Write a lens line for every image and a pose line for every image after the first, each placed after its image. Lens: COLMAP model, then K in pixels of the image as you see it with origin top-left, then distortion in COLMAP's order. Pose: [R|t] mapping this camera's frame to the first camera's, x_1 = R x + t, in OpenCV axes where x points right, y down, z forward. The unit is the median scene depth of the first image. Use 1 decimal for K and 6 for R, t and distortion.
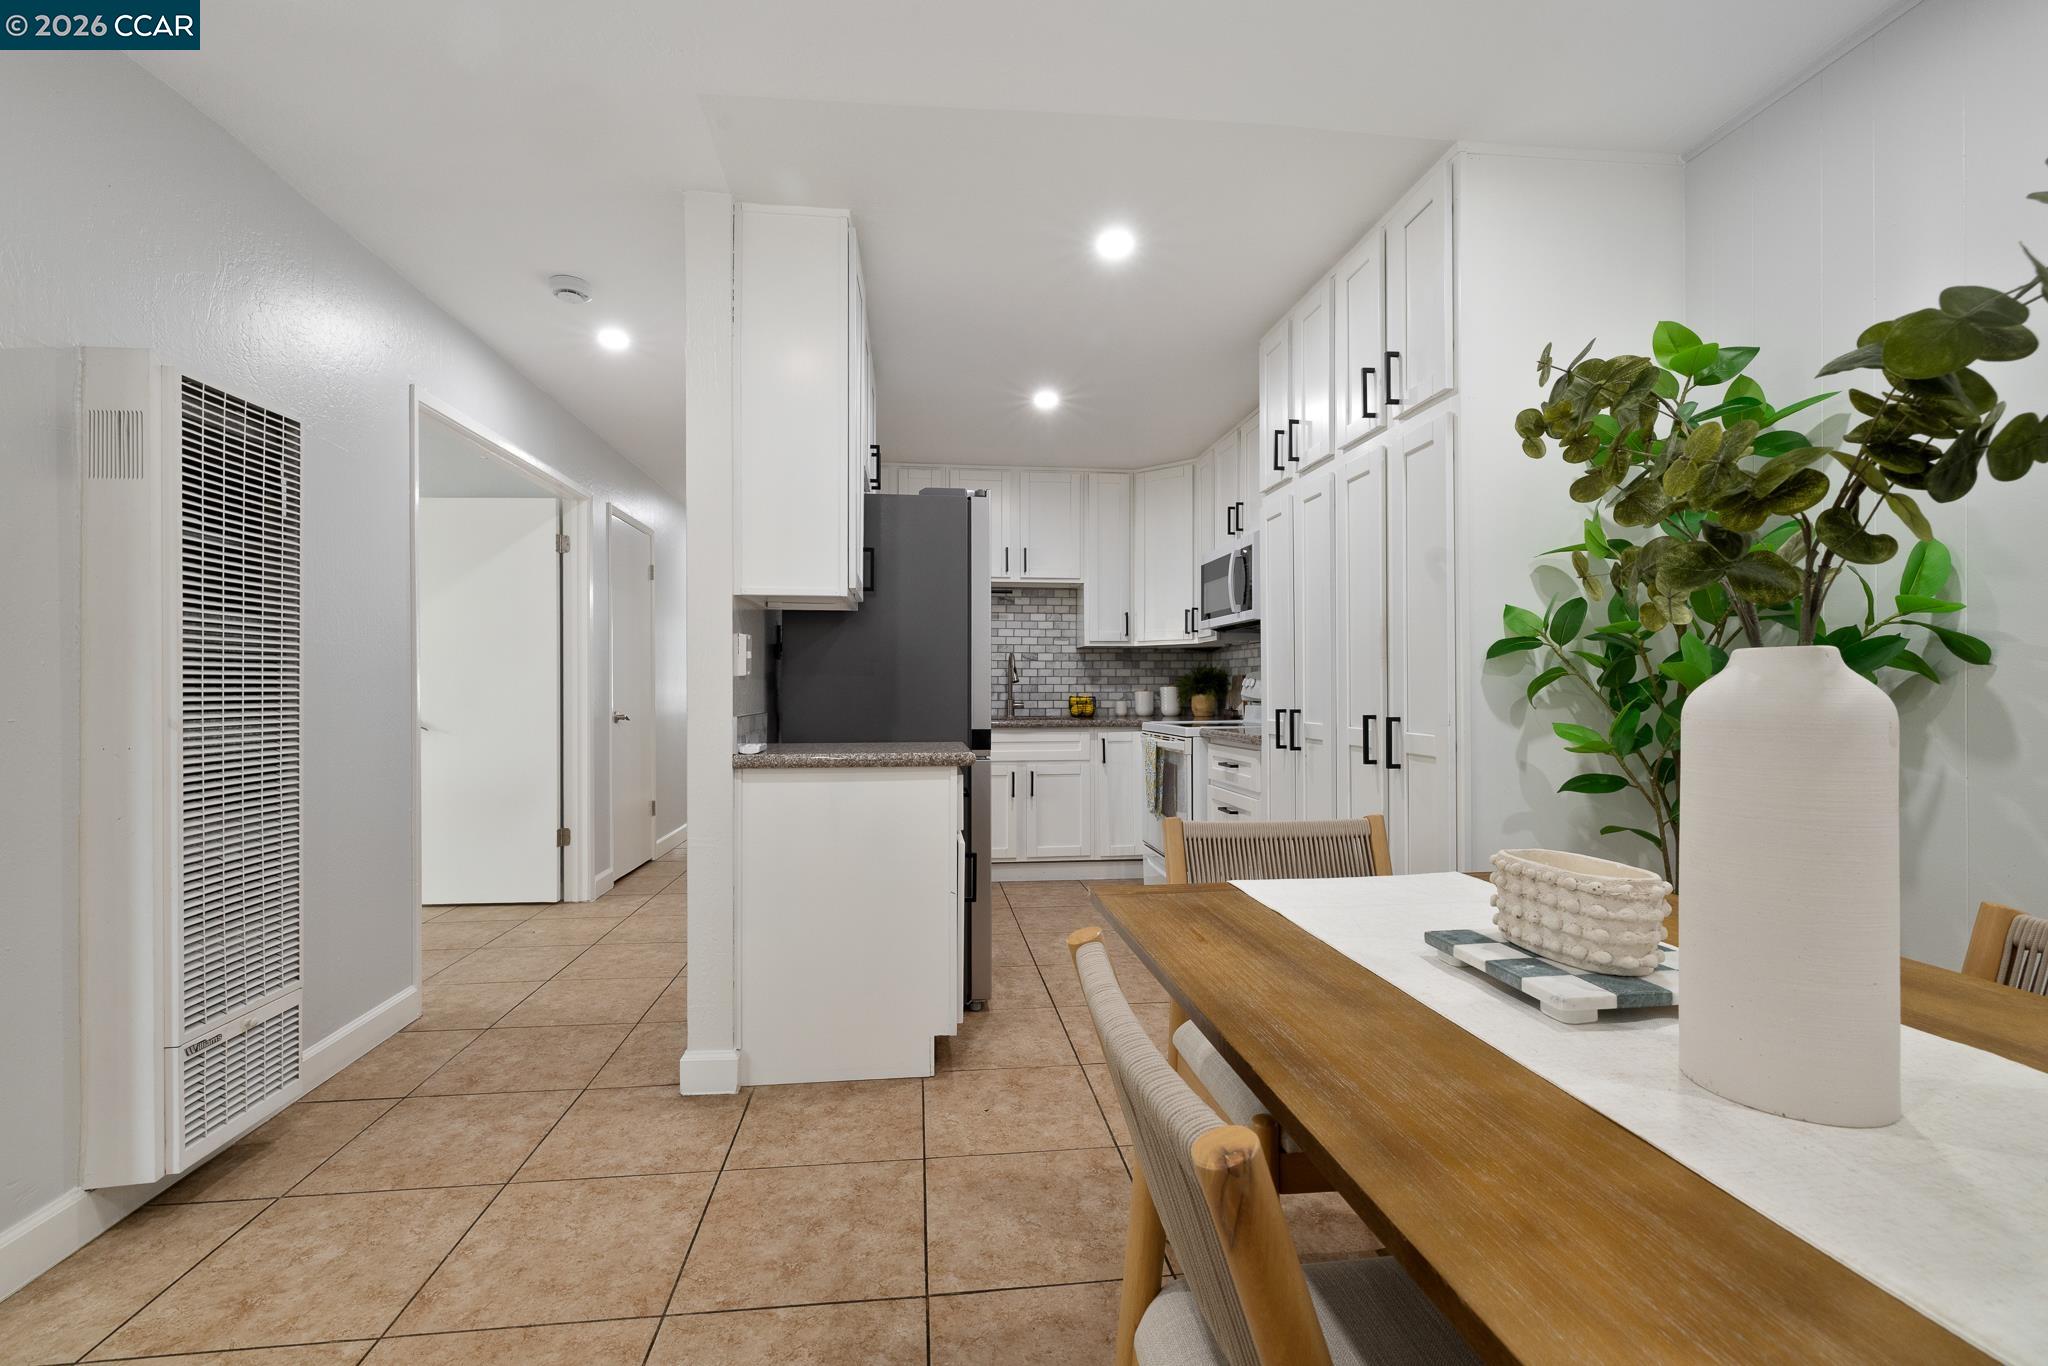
lens RADIAL K [[859.1, 0, 1014.5], [0, 859.1, 689.5], [0, 0, 1]] dist [0.000815, 0.000711]
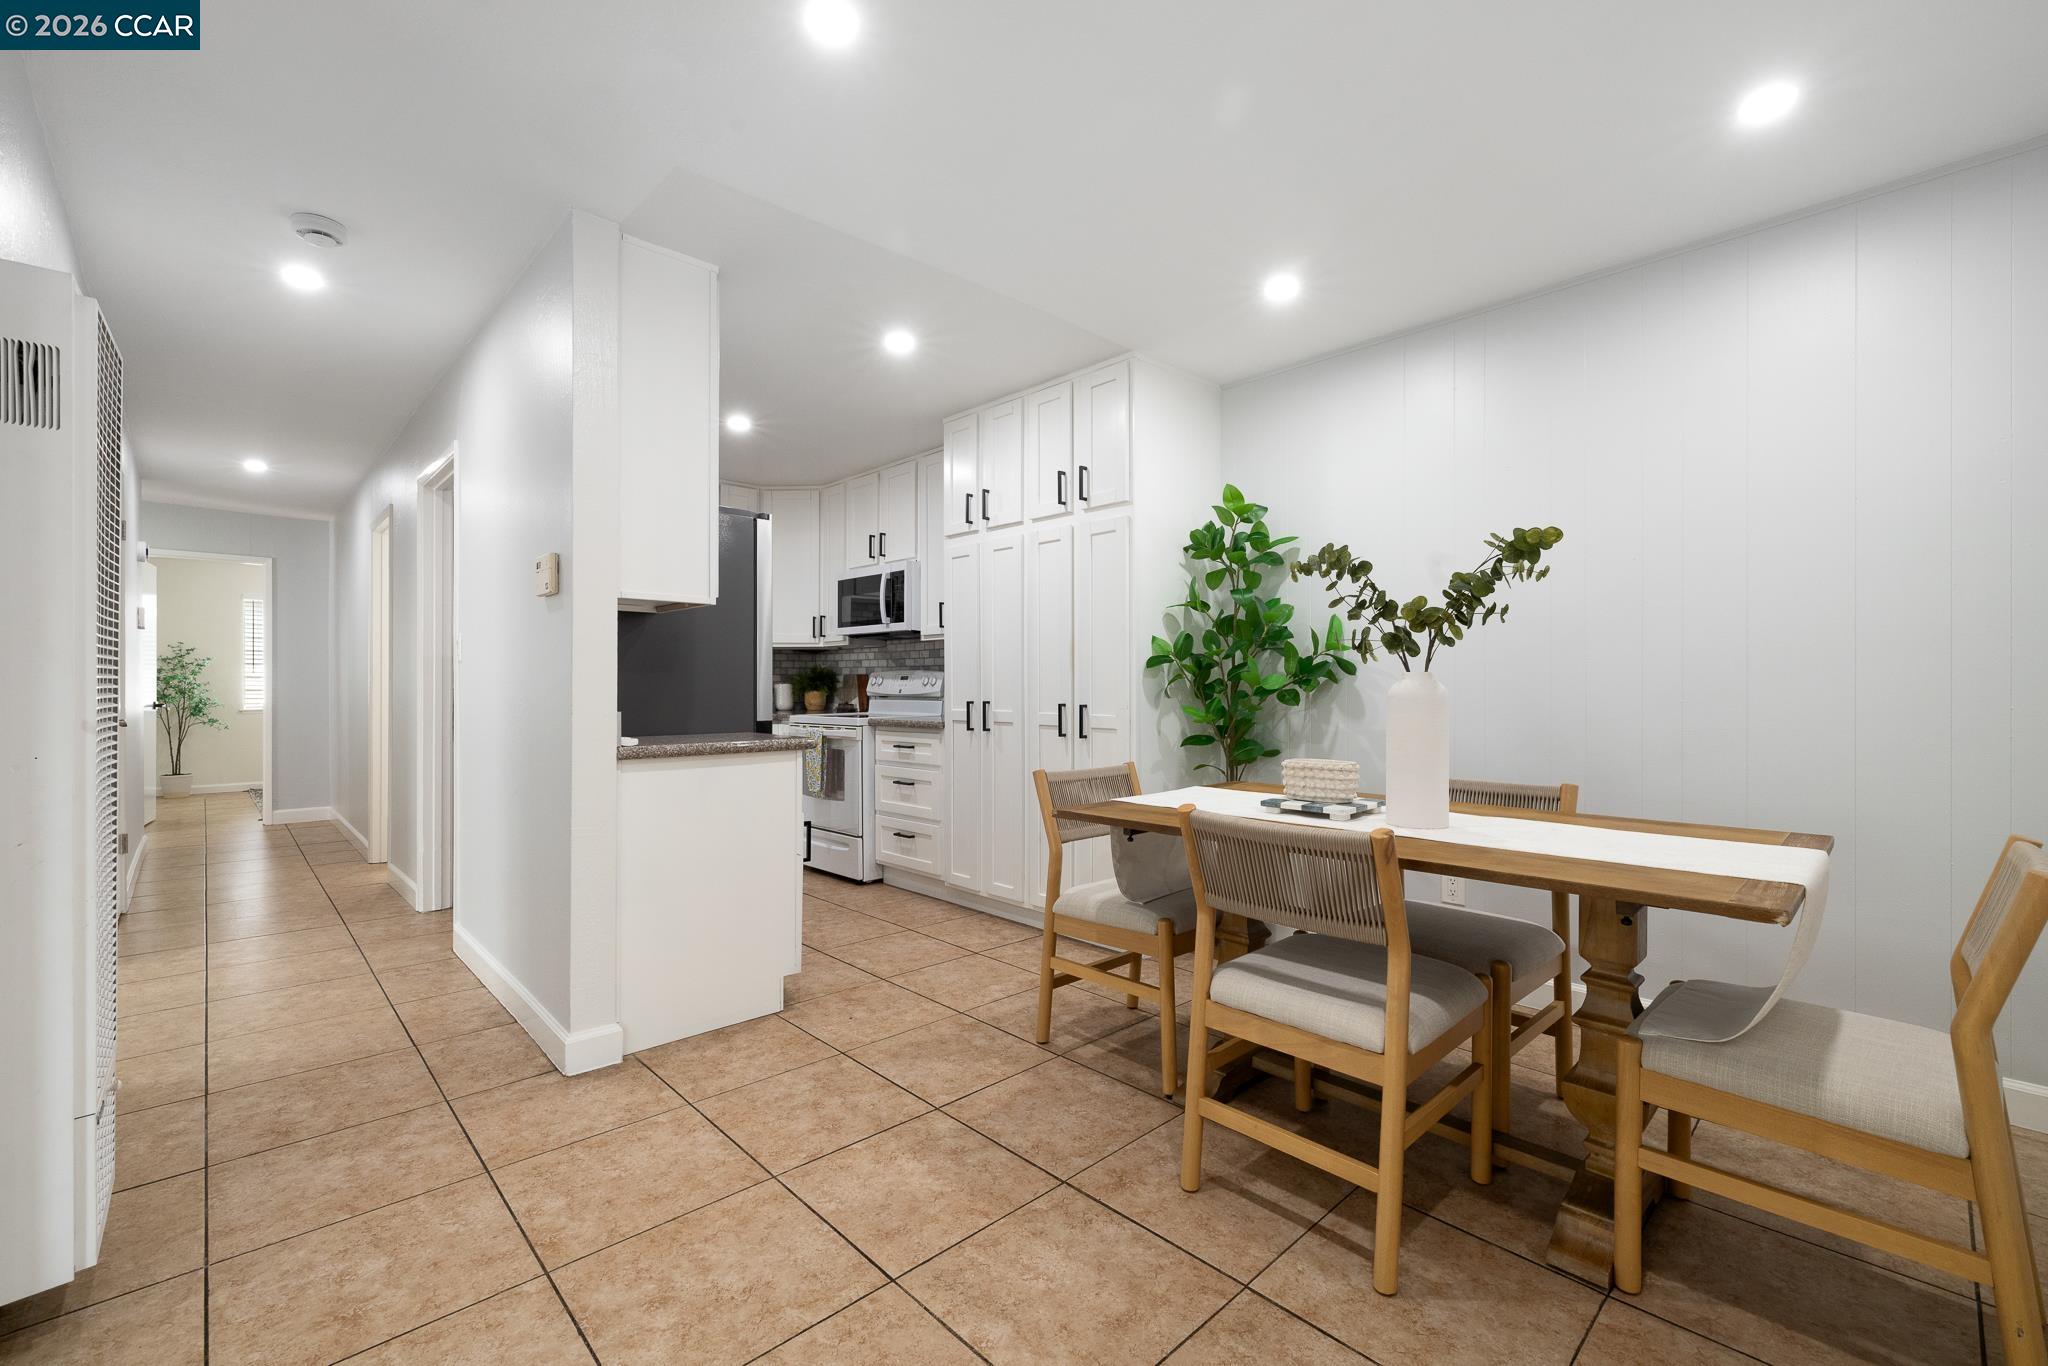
lens RADIAL K [[859.1, 0, 1006.3], [0, 859.1, 687.7], [0, 0, 1]] dist [0.000815, 0.000711]
pose [[0.804267, 0.000109, 0.594268, -0.400789], [-0.000955, 0.999999, 0.001110, 0.000105], [-0.594267, -0.001461, 0.804266, -0.103757]]
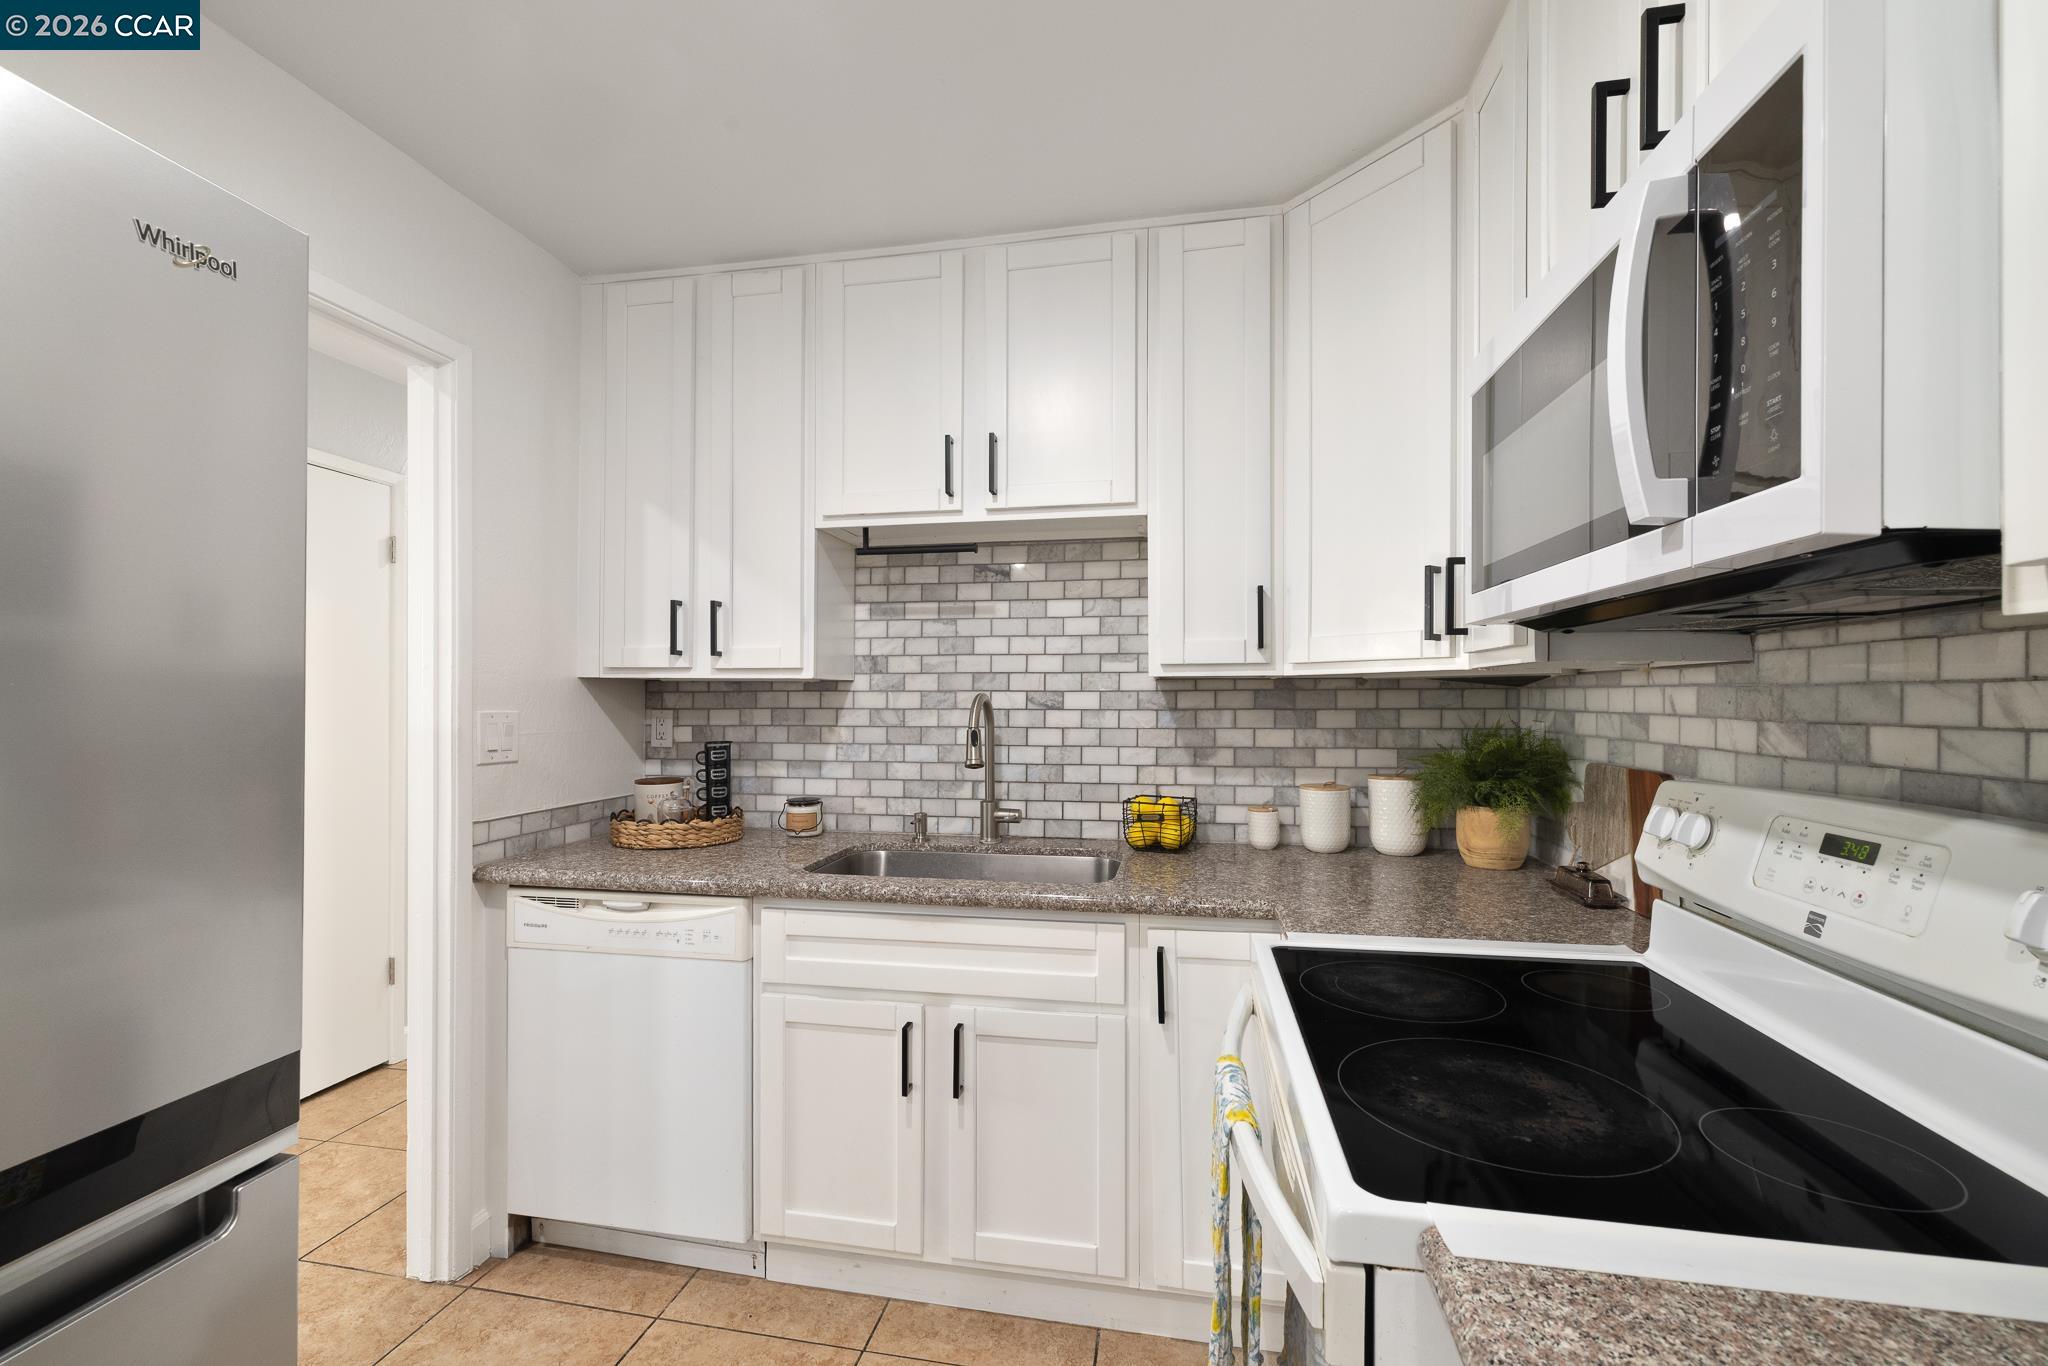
lens RADIAL K [[859.1, 0, 1015.4], [0, 859.1, 697.3], [0, 0, 1]] dist [0.000815, 0.000711]
pose [[0.953744, 0.000968, -0.300618, 0.216131], [-0.003223, 0.999970, -0.007008, -0.058663], [0.300602, 0.007653, 0.953719, 0.936978]]
